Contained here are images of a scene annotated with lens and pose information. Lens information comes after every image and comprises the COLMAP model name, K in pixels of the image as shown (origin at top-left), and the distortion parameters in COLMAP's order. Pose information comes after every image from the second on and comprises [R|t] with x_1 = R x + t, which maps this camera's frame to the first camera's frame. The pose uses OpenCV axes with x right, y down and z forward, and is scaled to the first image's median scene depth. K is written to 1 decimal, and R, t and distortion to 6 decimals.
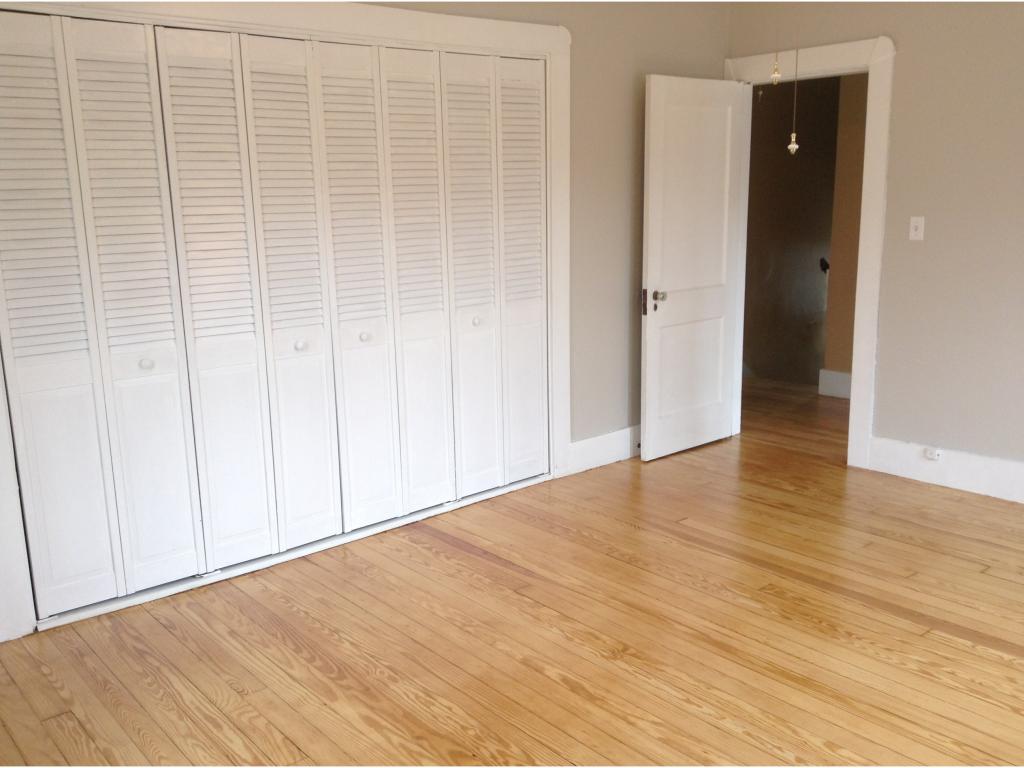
lens RADIAL K [[935.6, 0, 512.3], [0, 935.6, 385.0], [0, 0, 1]] dist [0.022136, 0.000000]
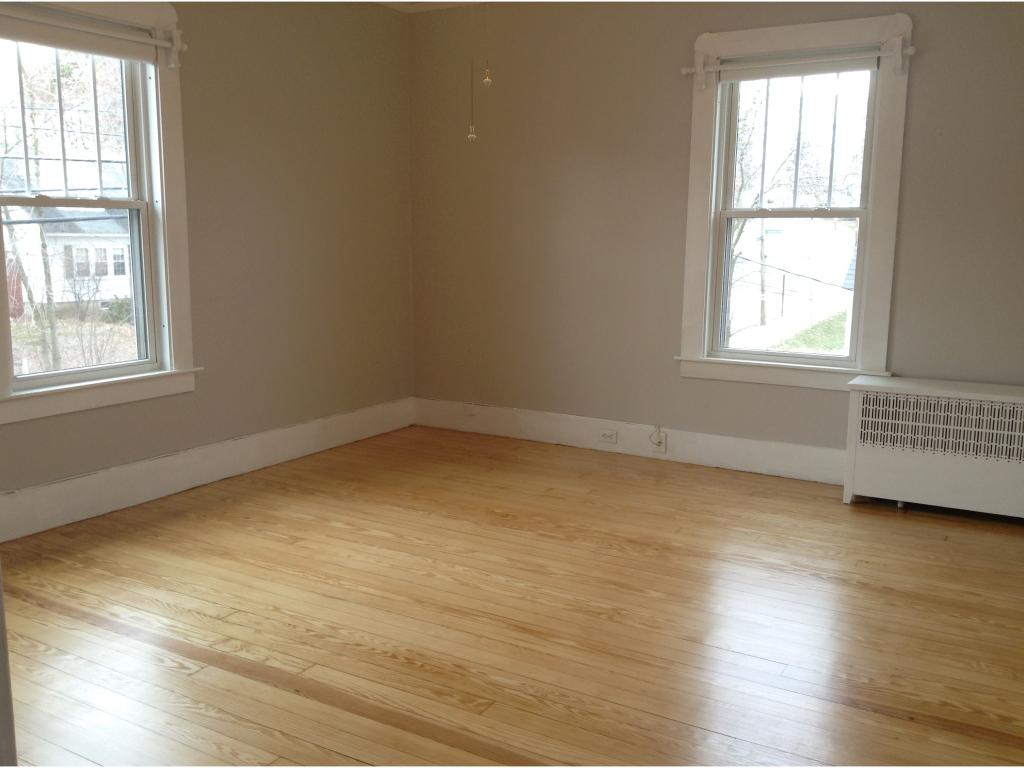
lens RADIAL K [[935.6, 0, 510.5], [0, 935.6, 379.8], [0, 0, 1]] dist [0.022136, 0.000000]
pose [[-0.946418, 0.063120, -0.316715, 0.527771], [-0.053336, 0.936695, 0.346059, -0.308802], [0.318509, 0.344409, -0.883139, 1.764260]]
